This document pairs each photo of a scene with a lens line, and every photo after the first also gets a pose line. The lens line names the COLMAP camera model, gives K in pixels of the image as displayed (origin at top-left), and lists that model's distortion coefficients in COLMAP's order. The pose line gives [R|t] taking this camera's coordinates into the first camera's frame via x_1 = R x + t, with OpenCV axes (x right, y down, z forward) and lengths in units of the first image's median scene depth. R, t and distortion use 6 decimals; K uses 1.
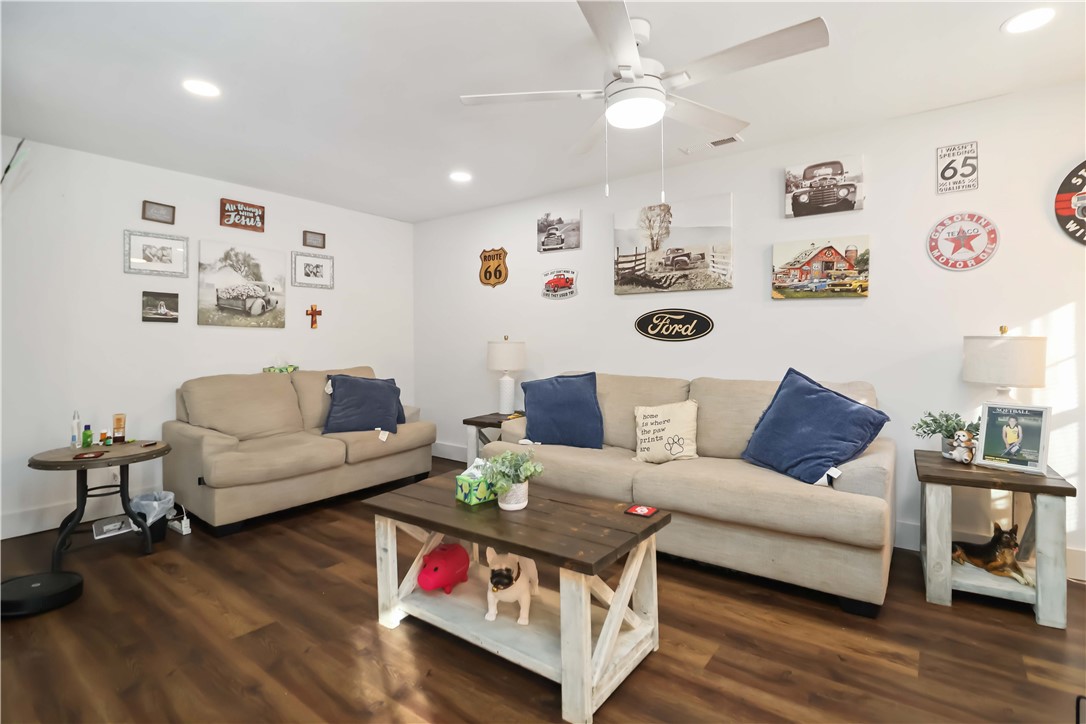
lens RADIAL K [[501.2, 0, 544.0], [0, 501.2, 340.3], [0, 0, 1]] dist [-0.000352, -0.014790]
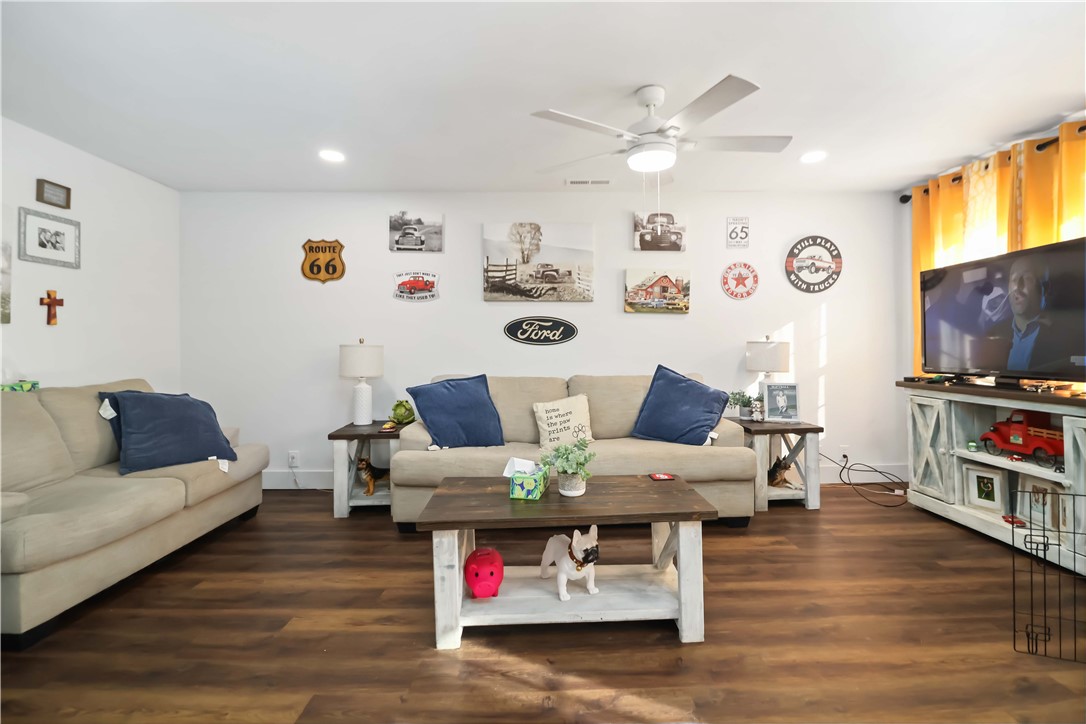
lens RADIAL K [[496.8, 0, 554.4], [0, 496.8, 347.7], [0, 0, 1]] dist [-0.009767, -0.007114]
pose [[0.796545, -0.000417, 0.604579, -0.434372], [-0.001217, 0.999997, 0.002293, 0.005897], [-0.604578, -0.002562, 0.796542, 0.091129]]
